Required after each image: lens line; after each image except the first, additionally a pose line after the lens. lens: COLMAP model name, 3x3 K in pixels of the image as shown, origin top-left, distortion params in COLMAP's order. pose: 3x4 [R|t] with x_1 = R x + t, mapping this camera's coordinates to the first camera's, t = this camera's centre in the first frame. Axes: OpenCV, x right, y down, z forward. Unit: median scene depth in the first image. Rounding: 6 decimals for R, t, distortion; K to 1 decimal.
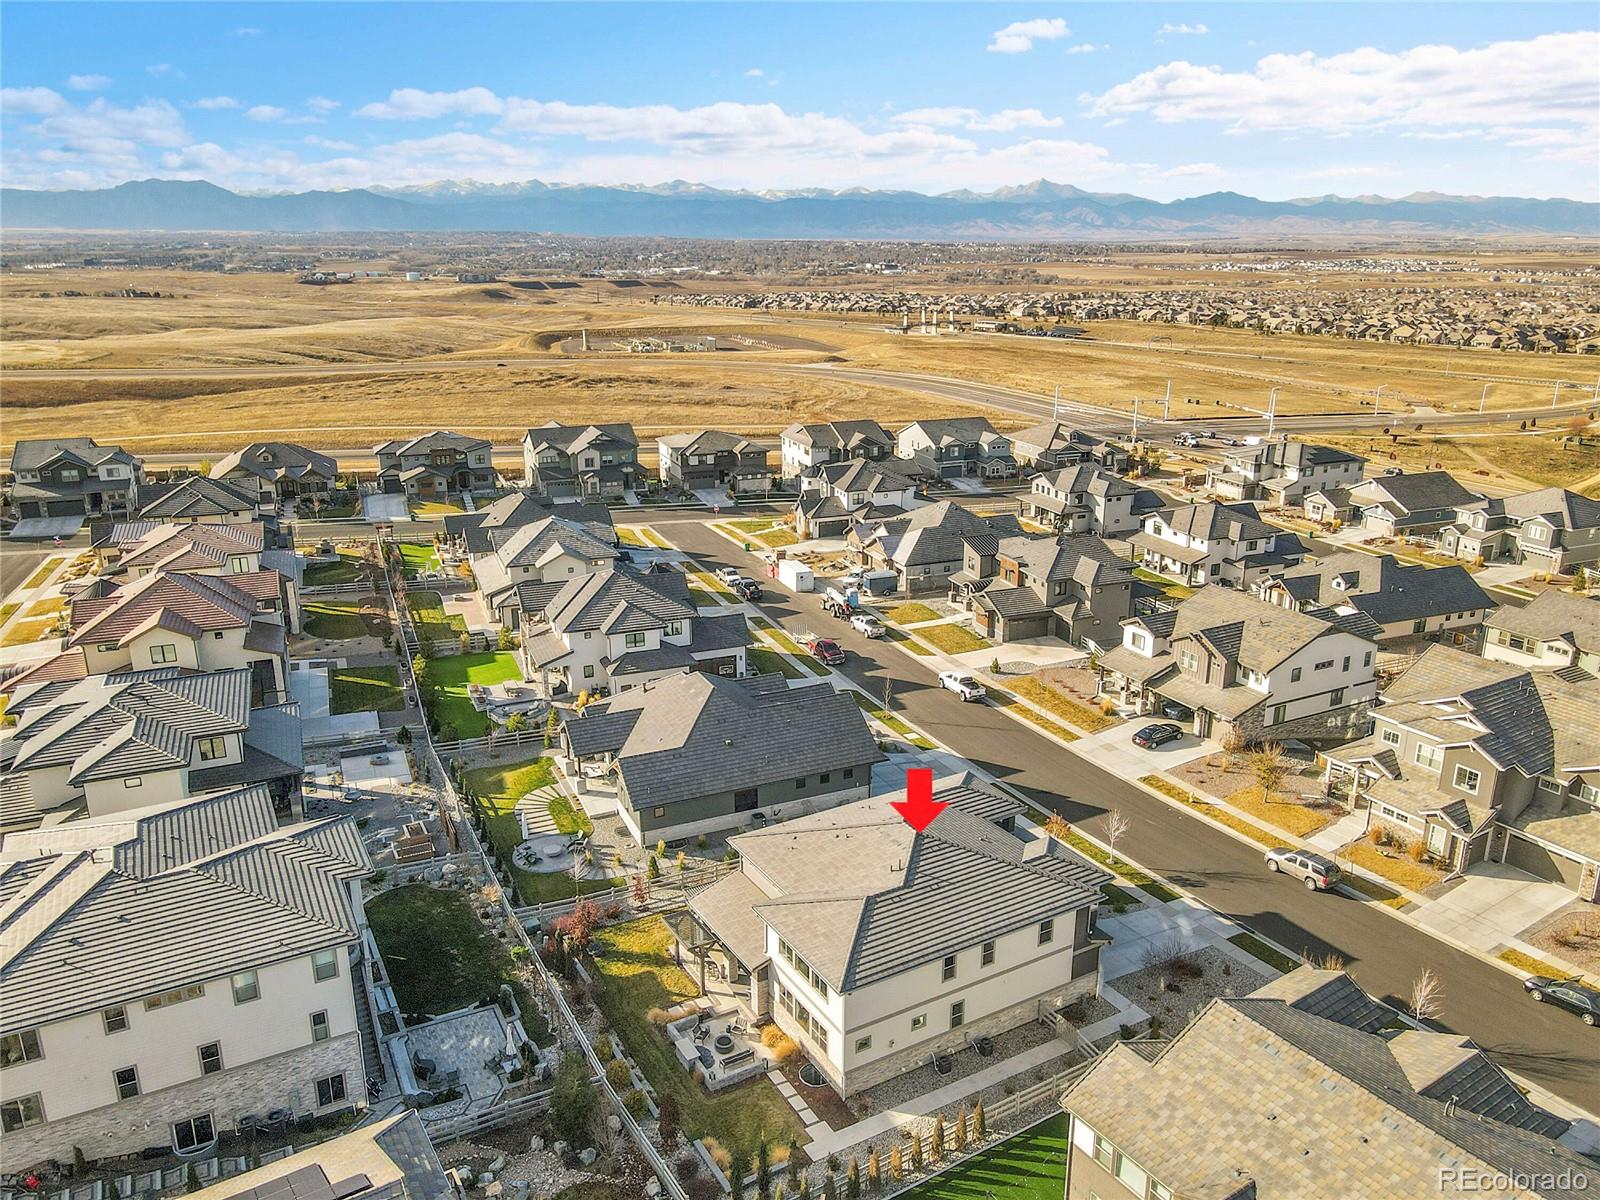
lens RADIAL K [[1180.9, 0, 801.8], [0, 1180.9, 606.5], [0, 0, 1]] dist [0.008369, 0.014354]
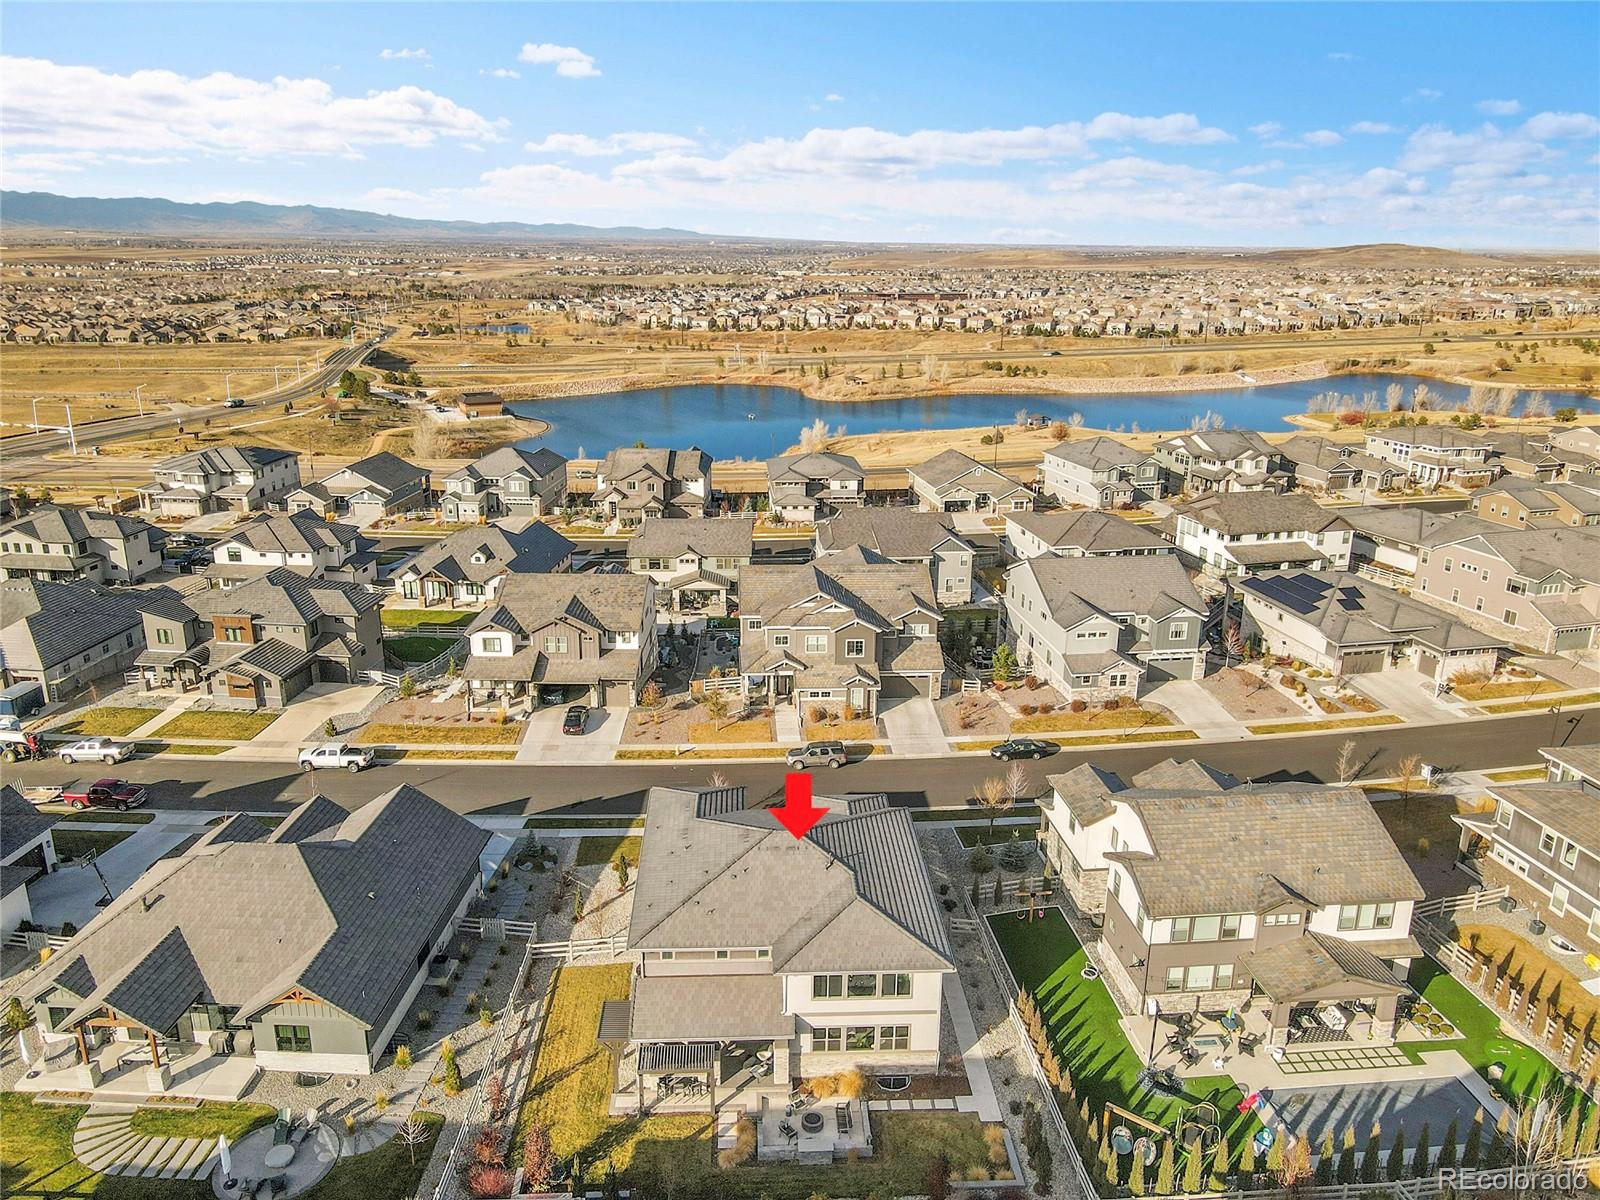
lens RADIAL K [[1180.9, 0, 802.1], [0, 1180.9, 605.7], [0, 0, 1]] dist [0.008369, 0.014354]
pose [[0.462074, -0.261144, 0.847521, -0.415682], [0.257856, 0.953936, 0.153348, -0.084778], [-0.848527, 0.147680, 0.508127, 0.274161]]
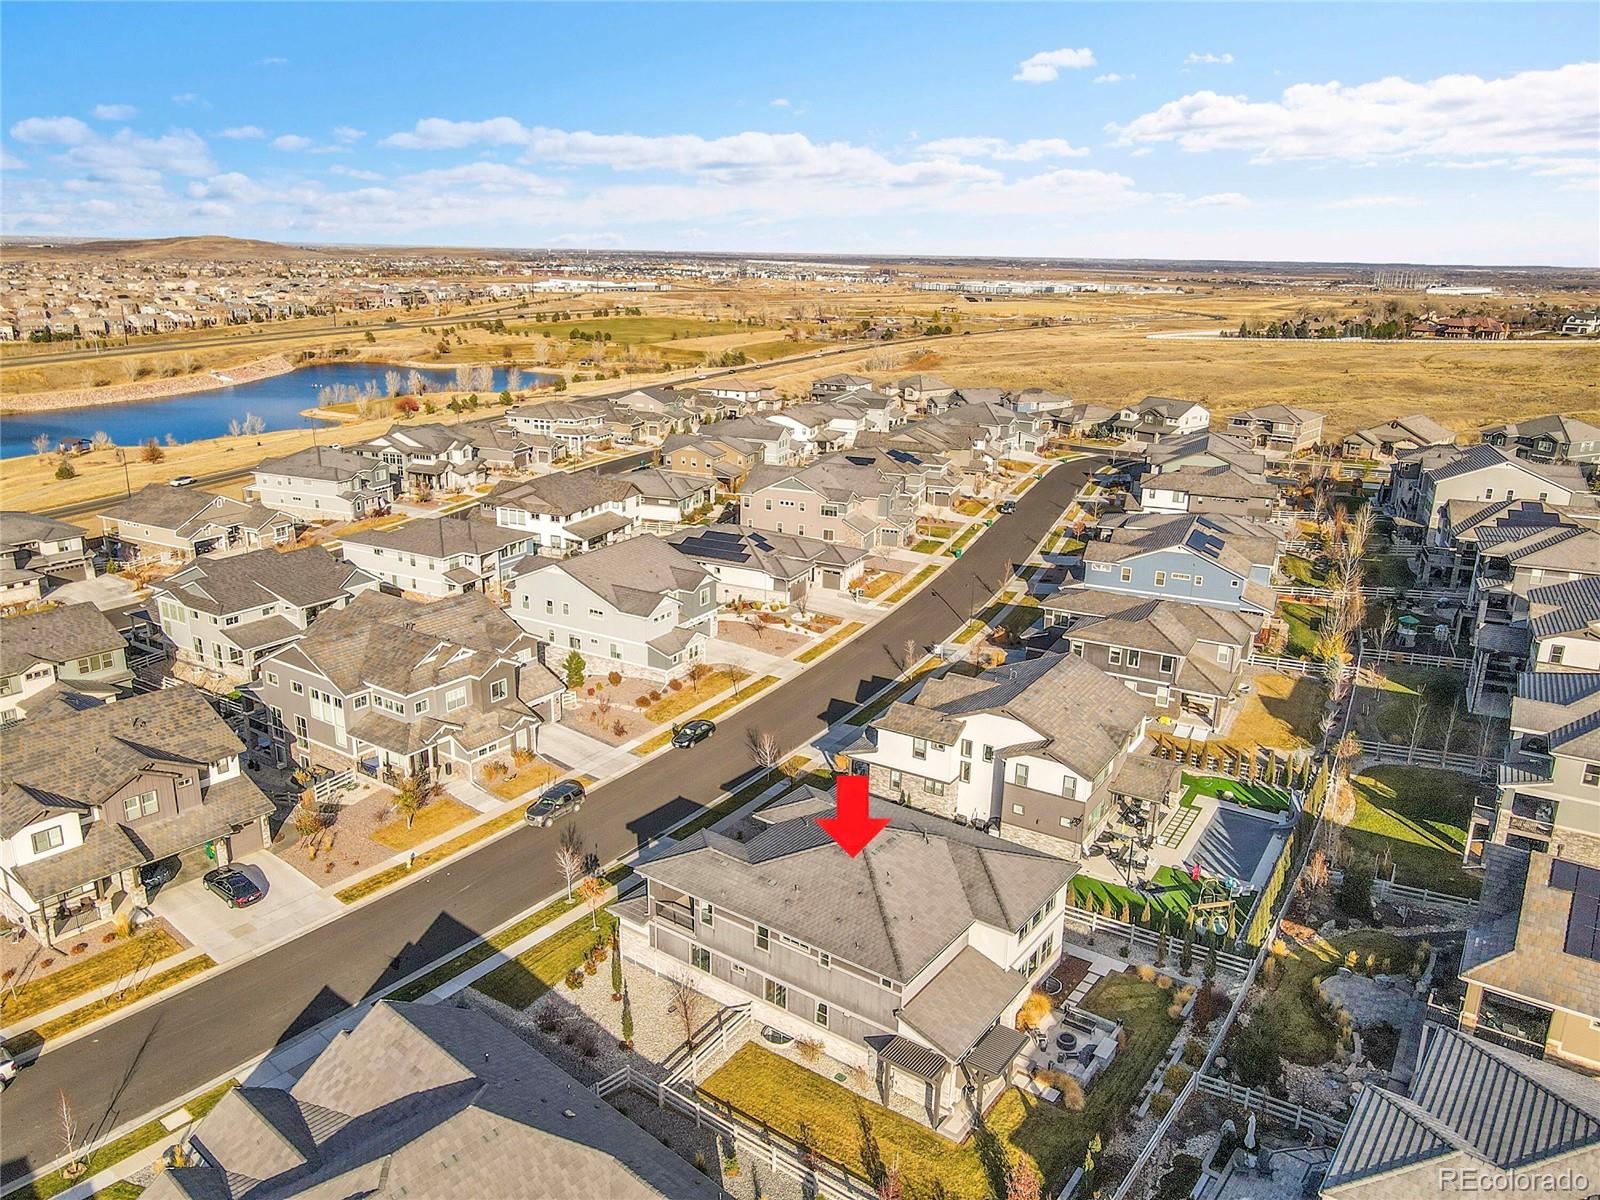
lens RADIAL K [[1180.9, 0, 799.6], [0, 1180.9, 592.4], [0, 0, 1]] dist [0.008369, 0.014354]
pose [[-0.404082, -0.265499, 0.875345, -0.429142], [0.259168, 0.884507, 0.387917, -0.240150], [-0.877240, 0.383611, -0.288604, 0.760543]]
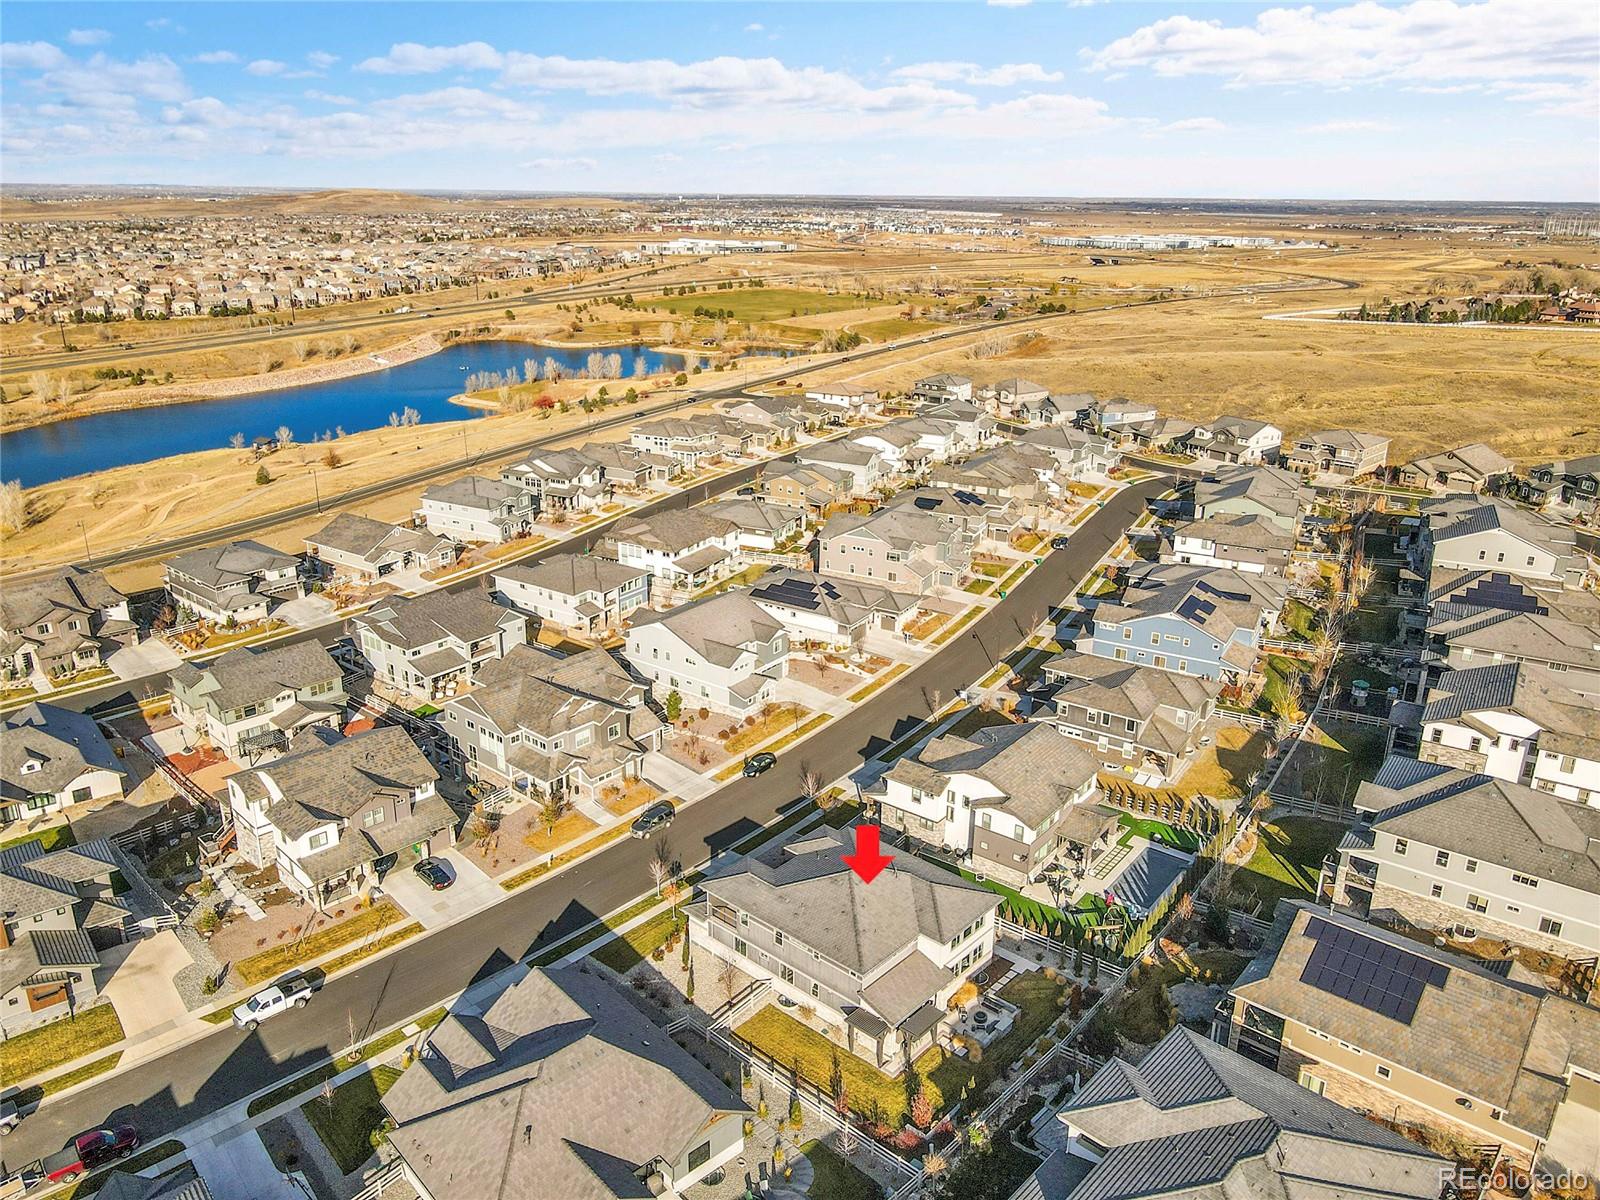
lens RADIAL K [[1180.9, 0, 799.5], [0, 1180.9, 597.2], [0, 0, 1]] dist [0.008369, 0.014354]
pose [[-0.305233, -0.317025, 0.897958, -0.667319], [0.278592, 0.871975, 0.402550, -0.435546], [-0.910615, 0.373035, -0.177834, 0.722311]]
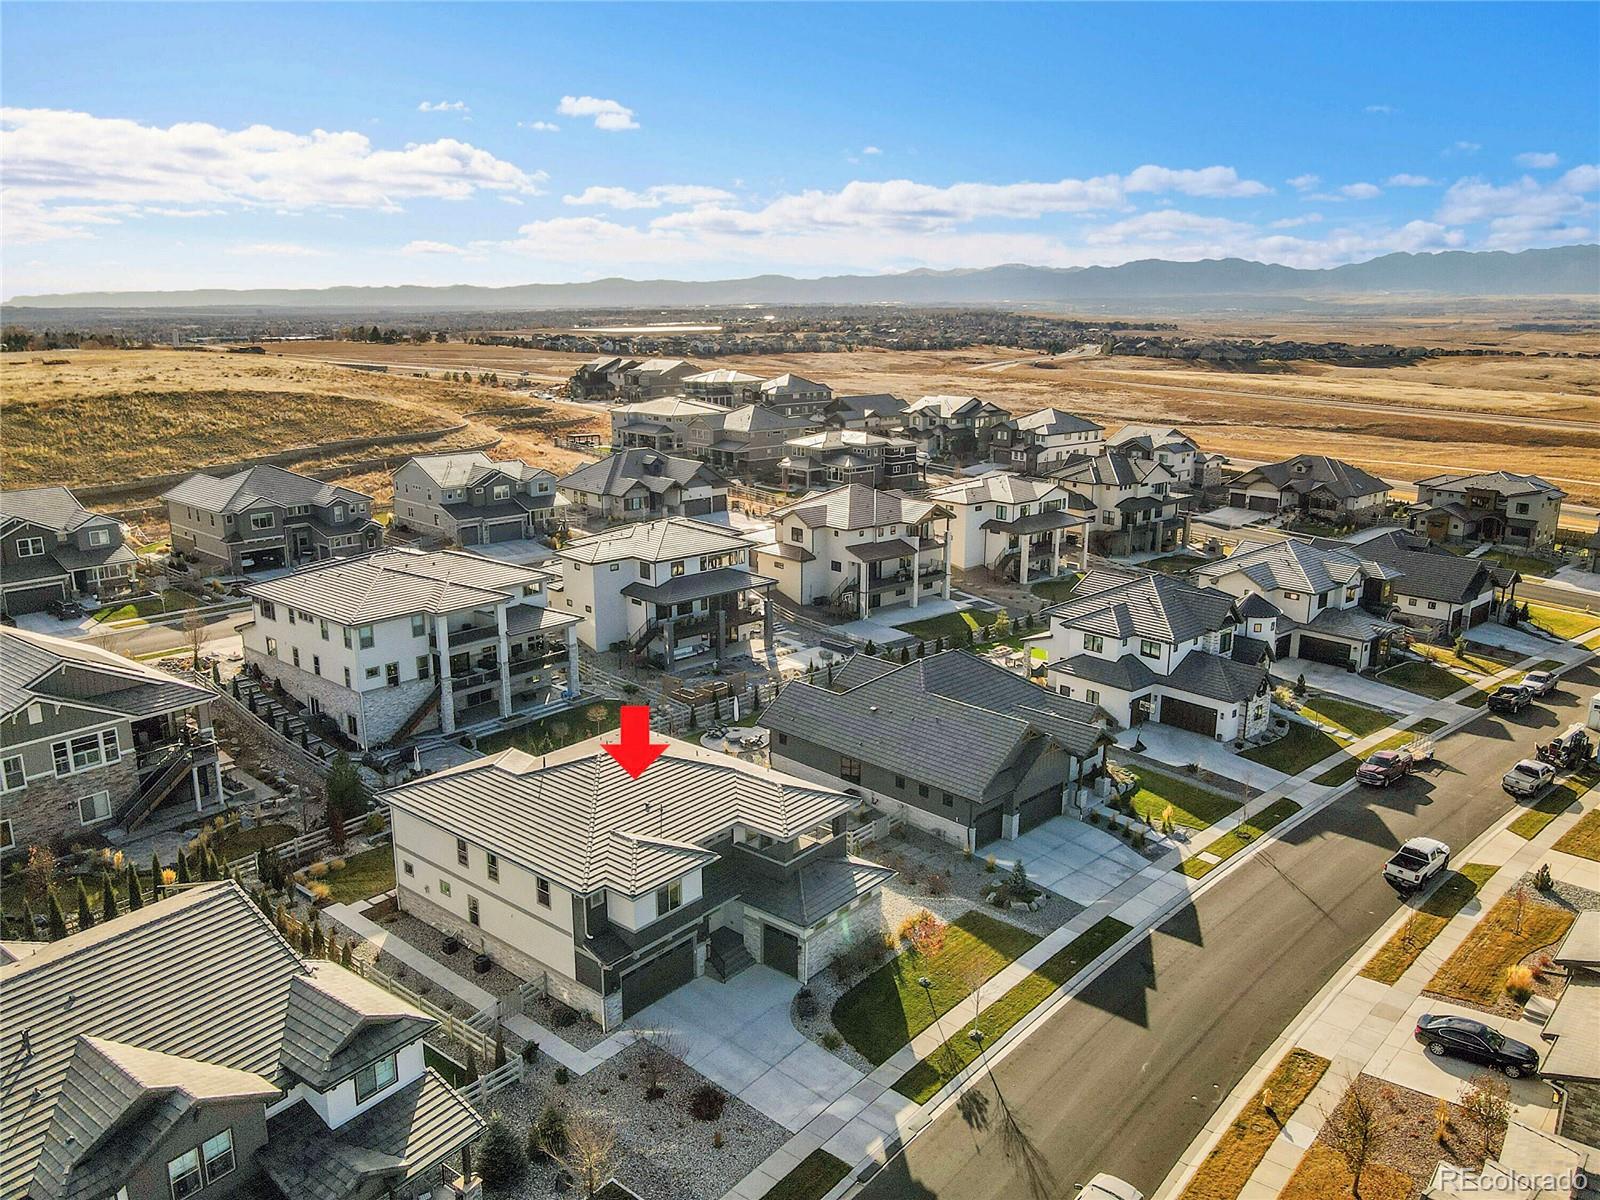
lens RADIAL K [[1180.9, 0, 798.3], [0, 1180.9, 602.3], [0, 0, 1]] dist [0.008369, 0.014354]
pose [[0.336459, 0.229885, -0.913208, 0.581300], [-0.284252, 0.949305, 0.134243, -0.056142], [0.897773, 0.214414, 0.384747, 0.450407]]
